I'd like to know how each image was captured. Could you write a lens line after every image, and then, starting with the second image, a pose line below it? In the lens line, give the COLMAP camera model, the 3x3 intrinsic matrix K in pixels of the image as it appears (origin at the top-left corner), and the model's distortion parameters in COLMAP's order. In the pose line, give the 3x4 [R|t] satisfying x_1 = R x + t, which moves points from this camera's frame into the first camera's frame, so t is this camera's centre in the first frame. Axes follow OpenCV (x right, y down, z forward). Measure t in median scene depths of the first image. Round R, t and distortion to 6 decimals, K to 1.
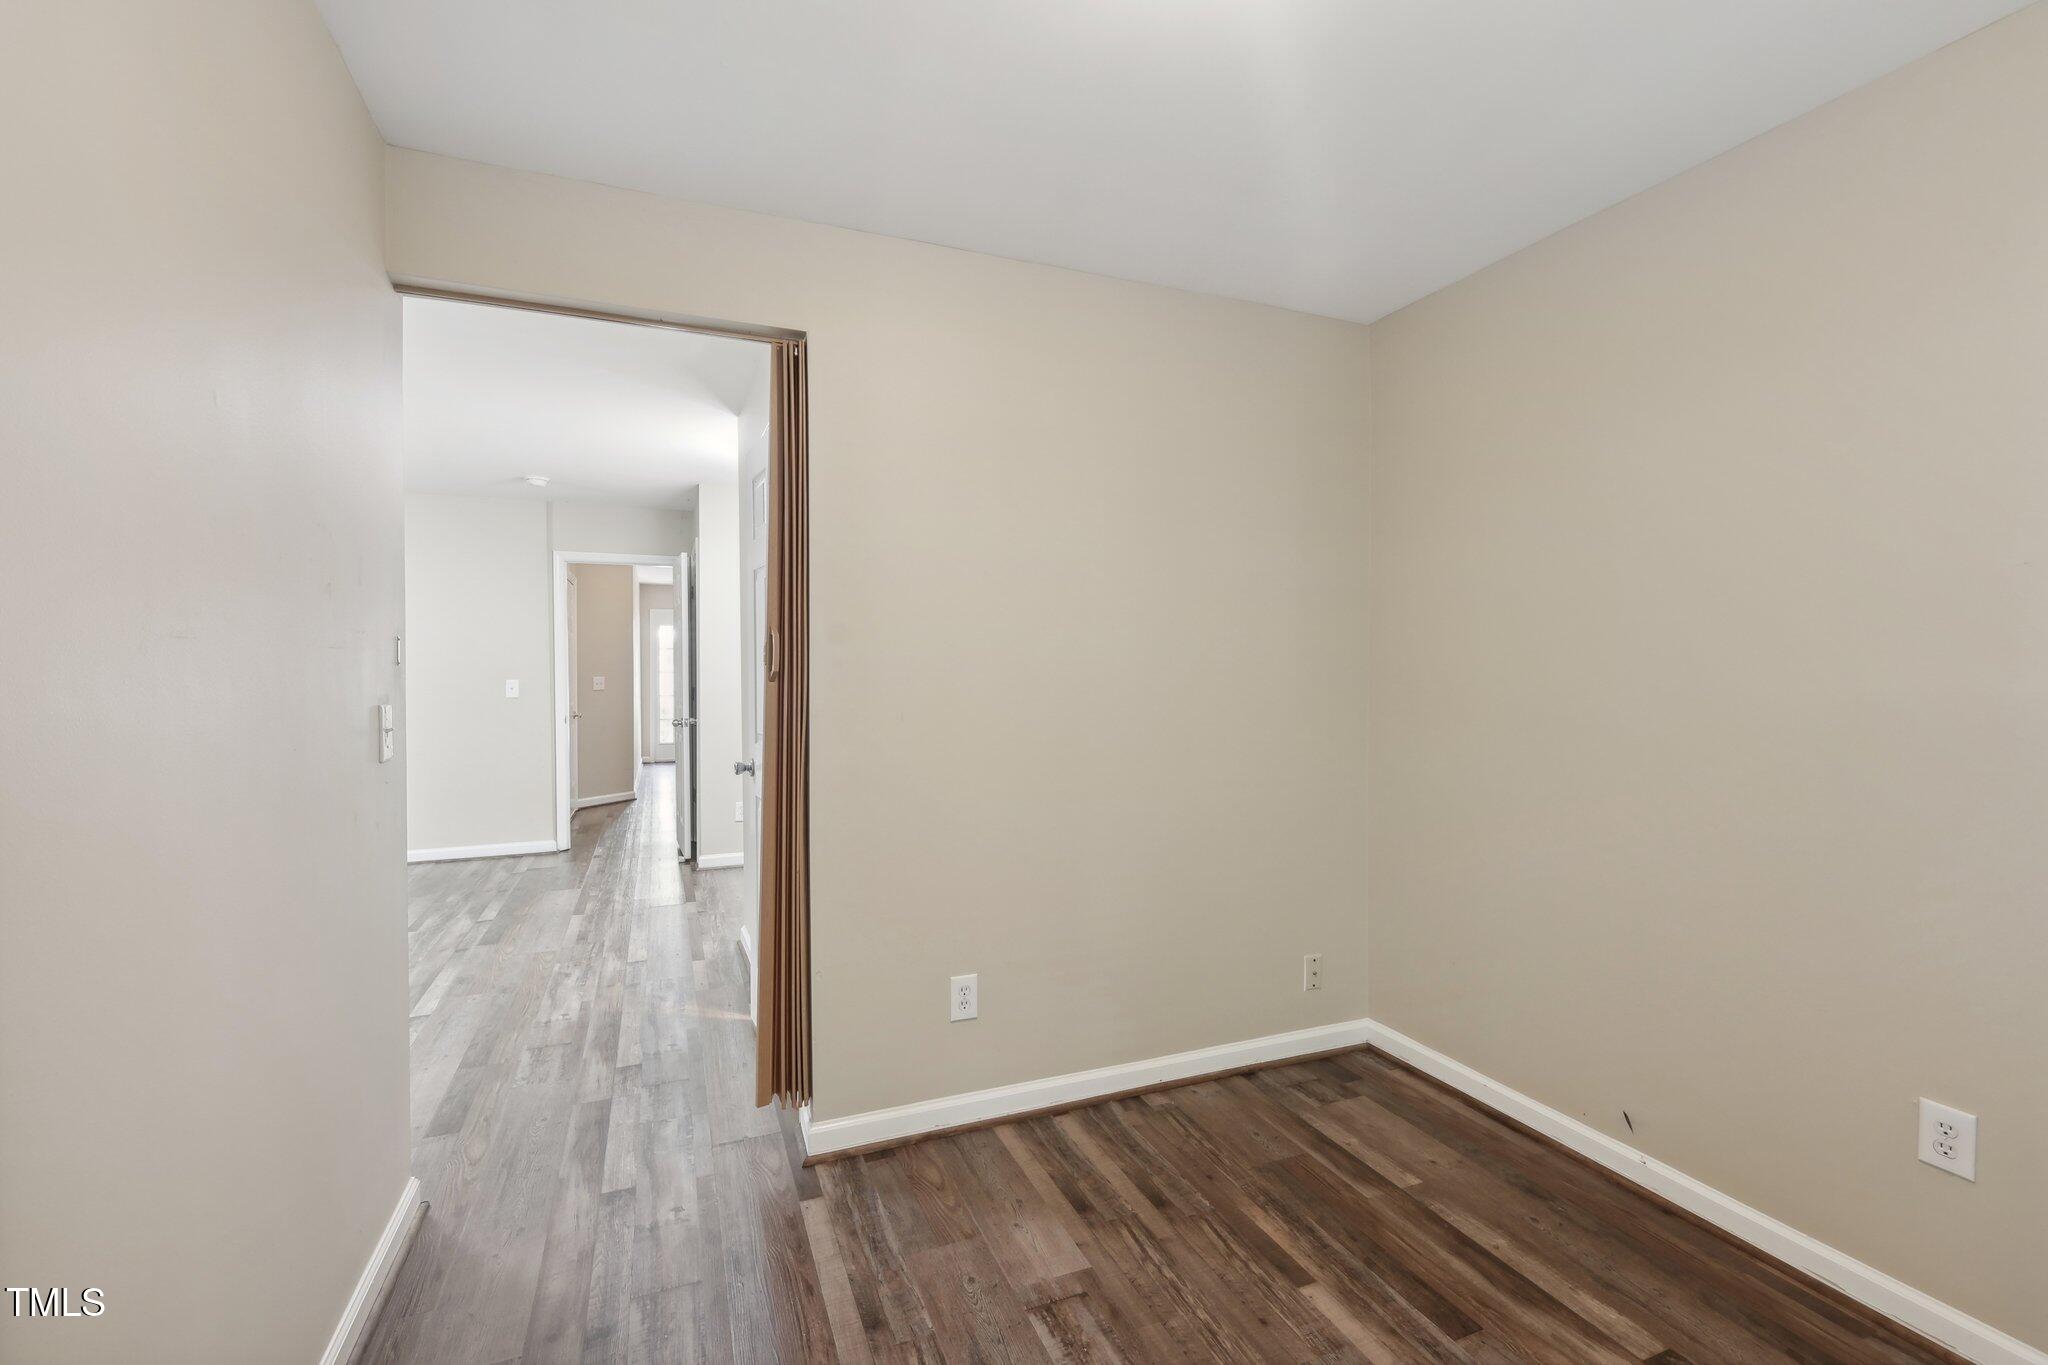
lens RADIAL K [[890.9, 0, 1022.1], [0, 890.9, 669.3], [0, 0, 1]] dist [0.001128, 0.000246]
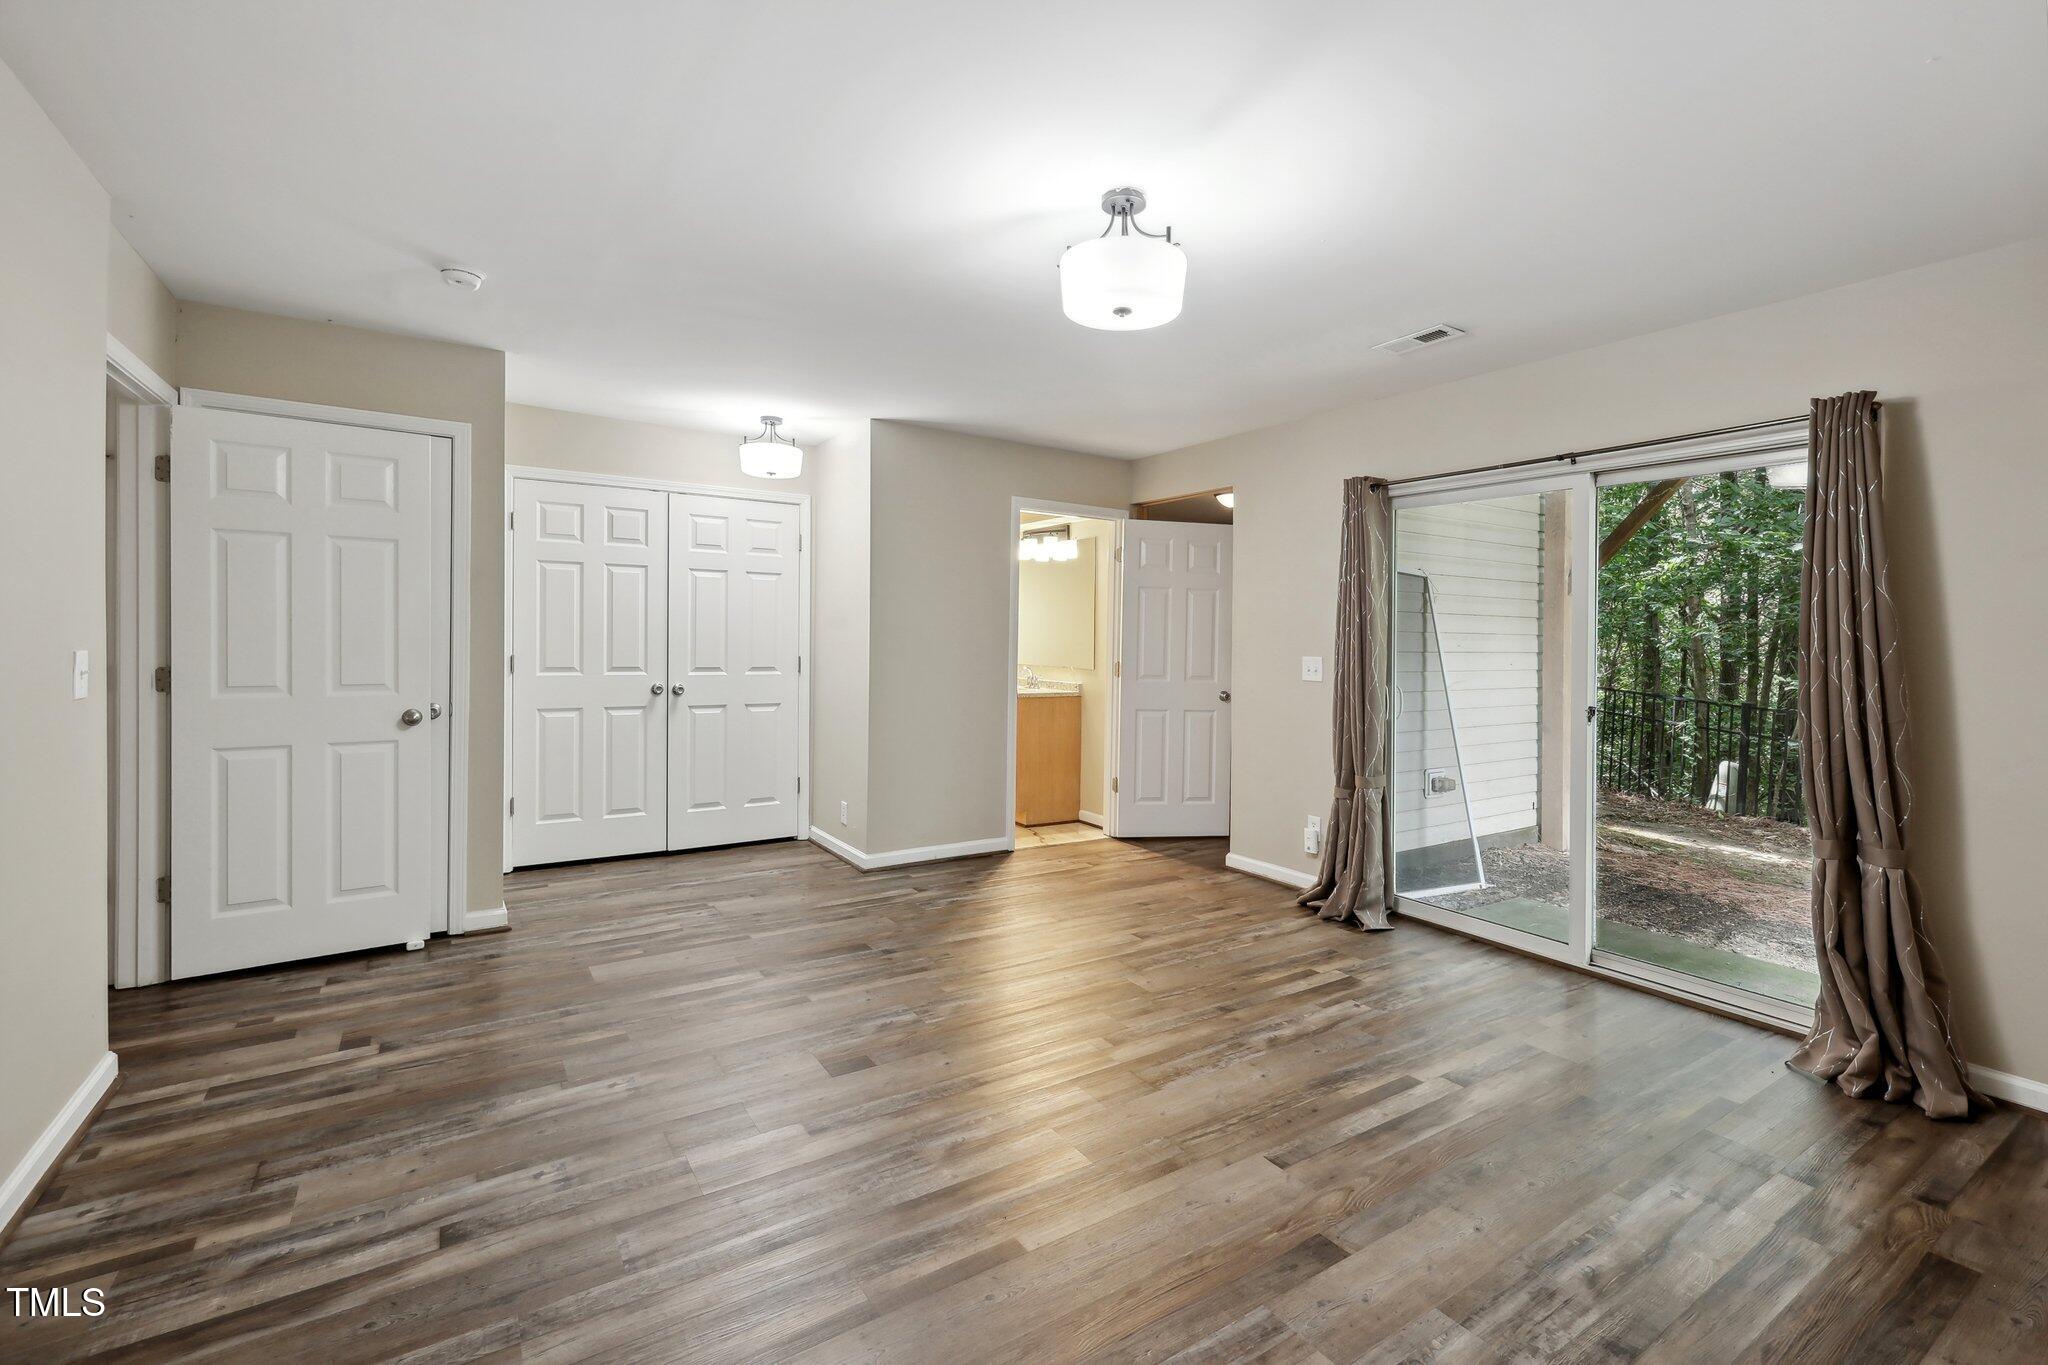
lens RADIAL K [[901.3, 0, 1025.9], [0, 901.3, 642.9], [0, 0, 1]] dist [0.000984, -0.000009]
pose [[-0.181025, -0.008010, 0.983446, -1.707418], [-0.012090, 0.999909, 0.005919, 0.002795], [-0.983404, -0.010818, -0.181105, 1.150419]]
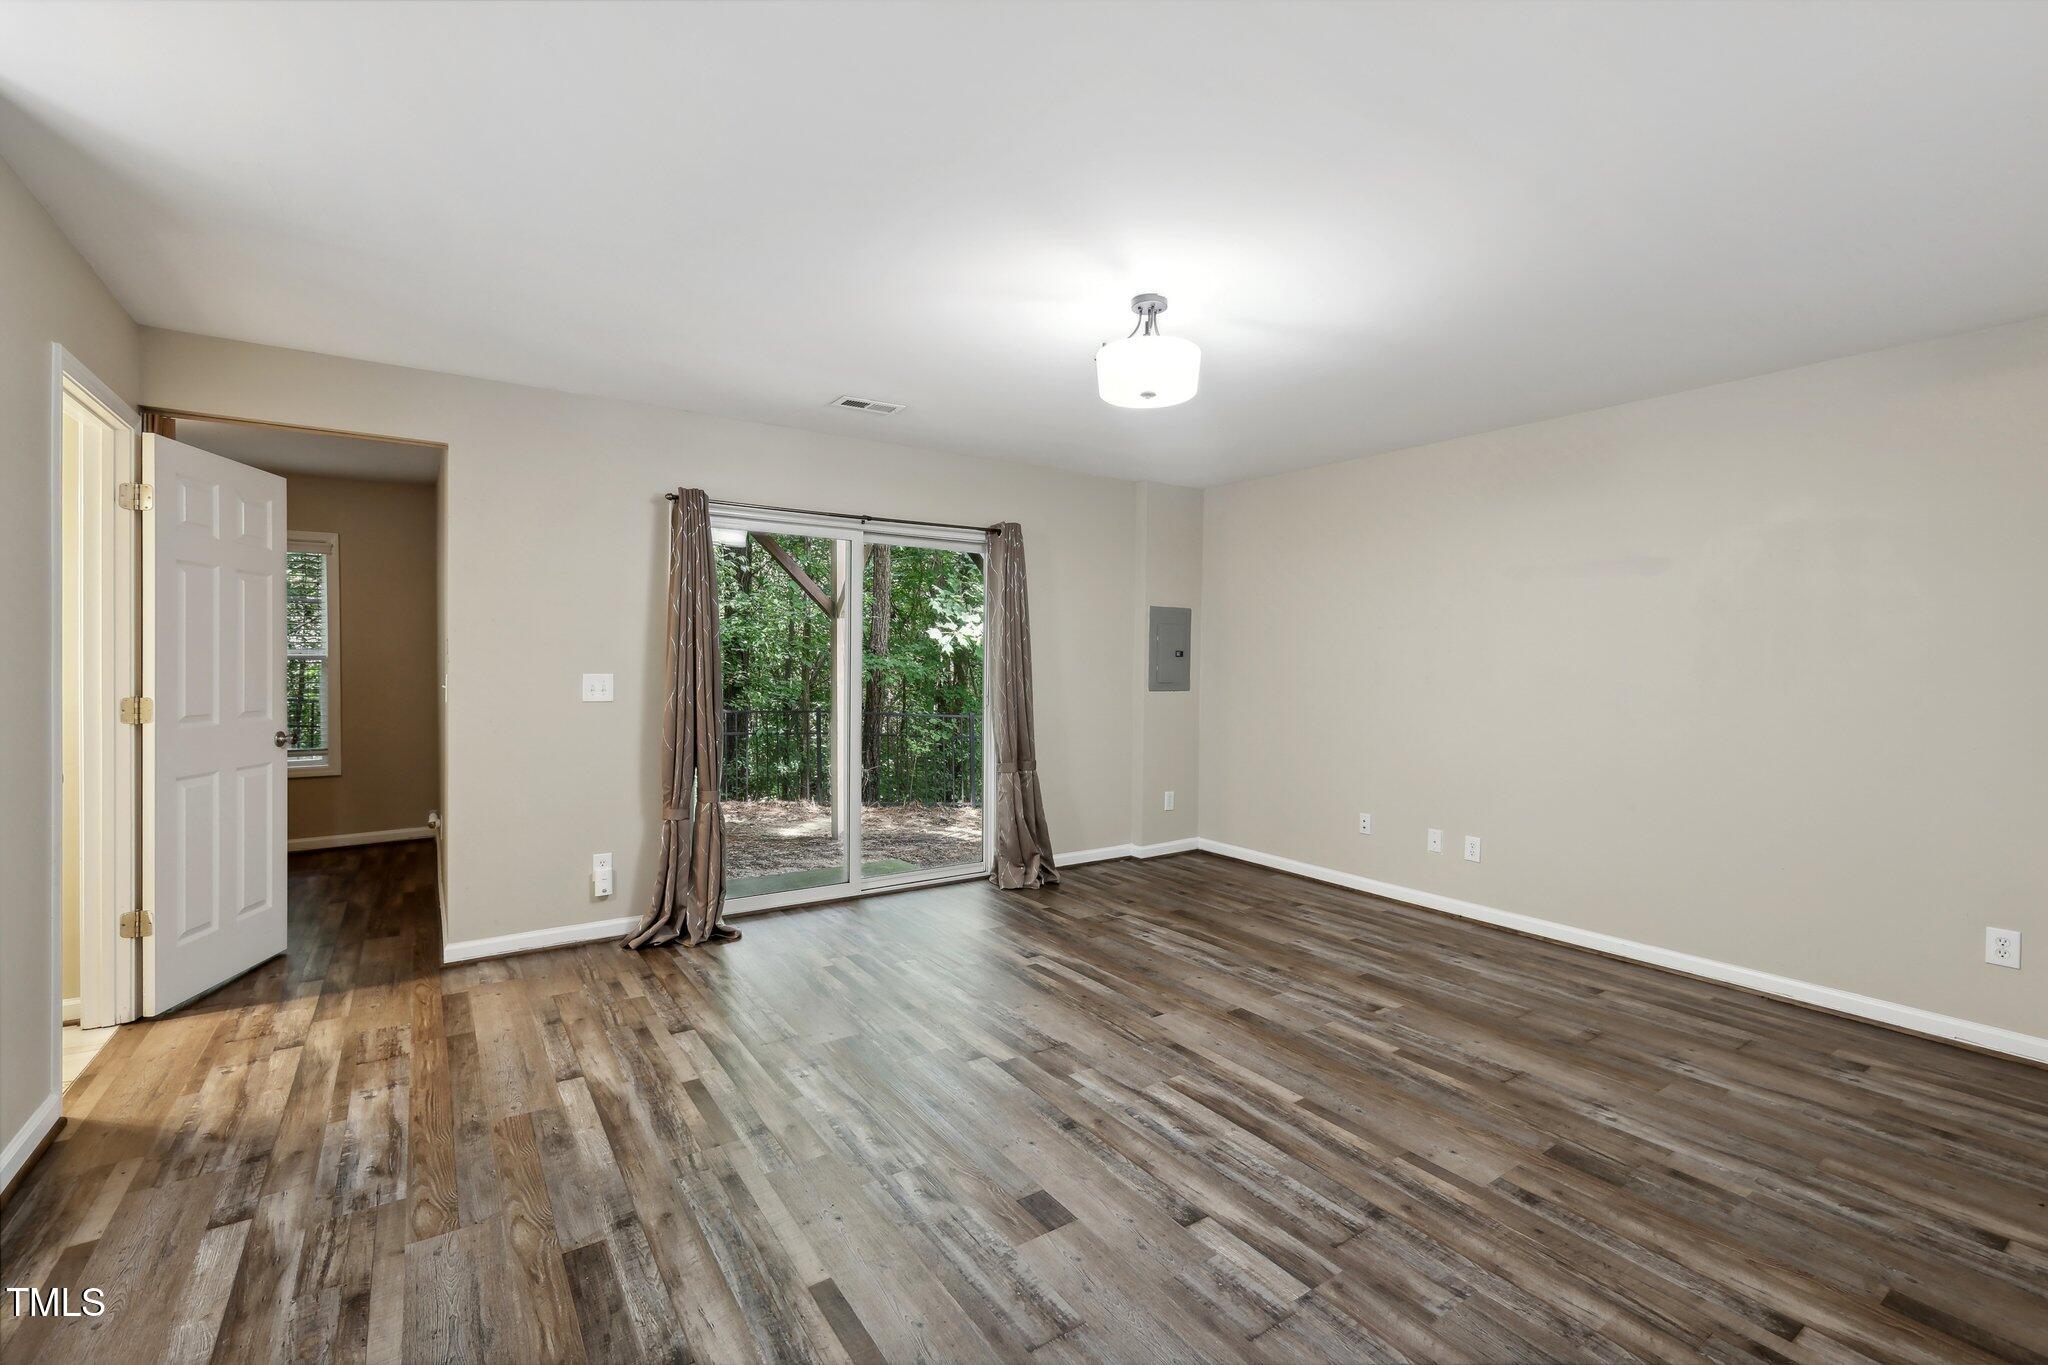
lens RADIAL K [[890.9, 0, 1022.1], [0, 890.9, 669.3], [0, 0, 1]] dist [0.001128, 0.000246]
pose [[-0.978360, -0.004885, -0.206853, -0.827537], [-0.008776, 0.999801, 0.017901, -0.006178], [0.206724, 0.019329, -0.978208, 1.707035]]
